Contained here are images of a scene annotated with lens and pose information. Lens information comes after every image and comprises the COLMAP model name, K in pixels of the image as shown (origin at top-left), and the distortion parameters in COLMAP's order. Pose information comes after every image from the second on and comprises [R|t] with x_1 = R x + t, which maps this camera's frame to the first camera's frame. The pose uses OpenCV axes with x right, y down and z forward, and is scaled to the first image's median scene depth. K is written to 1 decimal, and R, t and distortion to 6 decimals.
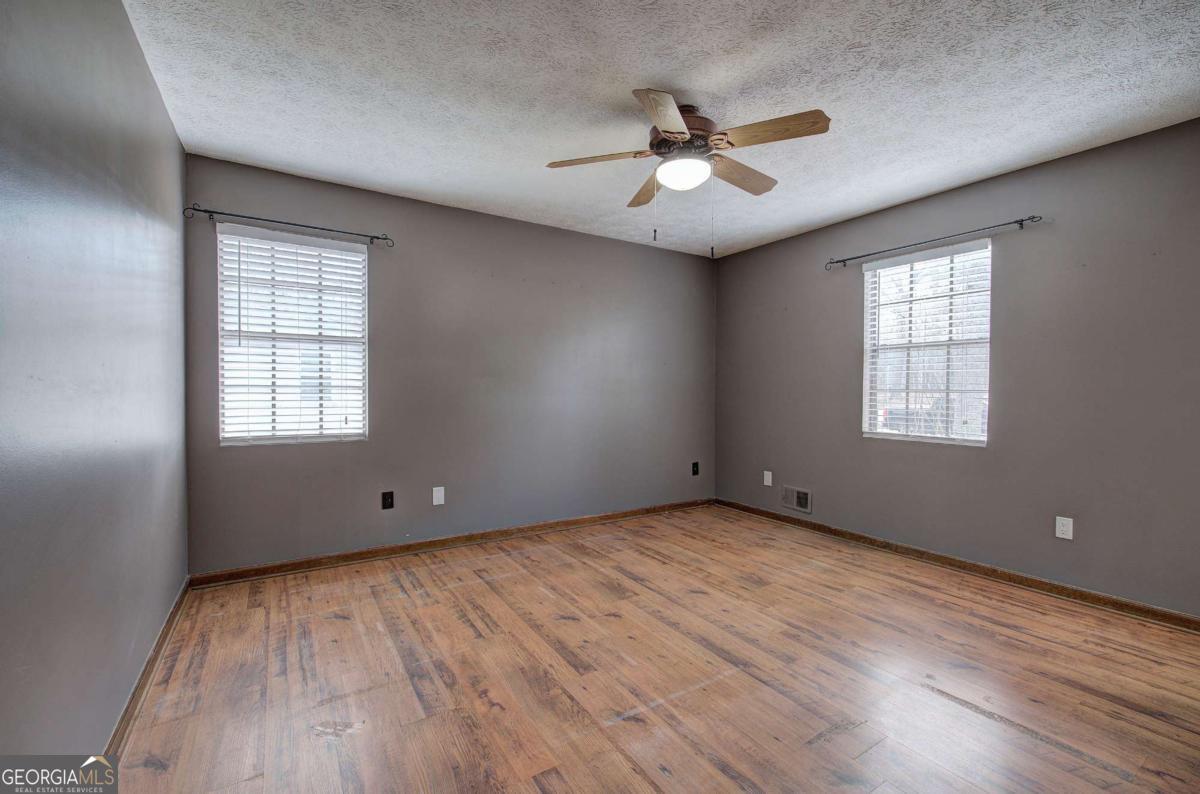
lens RADIAL K [[507.5, 0, 607.2], [0, 507.5, 394.7], [0, 0, 1]] dist [-0.005734, 0.001901]
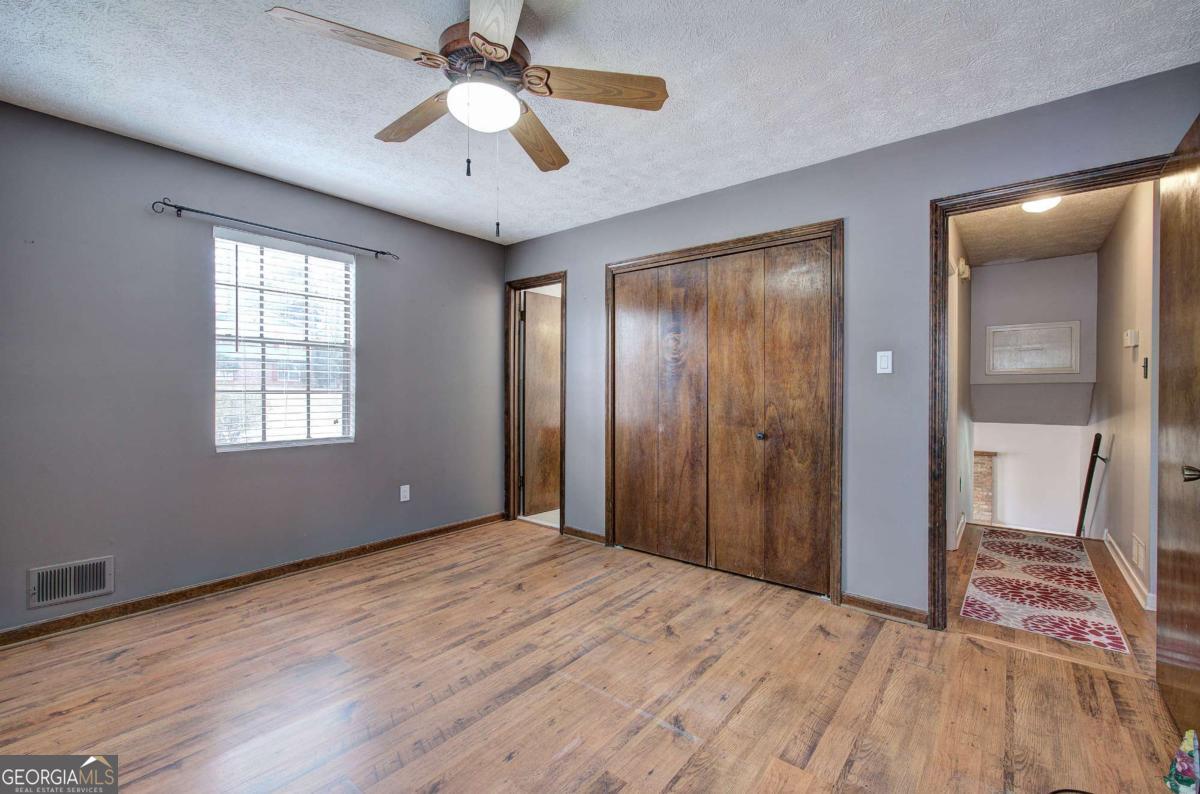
lens RADIAL K [[507.5, 0, 599.8], [0, 507.5, 391.5], [0, 0, 1]] dist [-0.005734, 0.001901]
pose [[-0.309647, -0.007214, 0.950824, -0.515595], [0.006639, 0.999930, 0.009749, -0.016197], [-0.950829, 0.009331, -0.309577, 0.883383]]
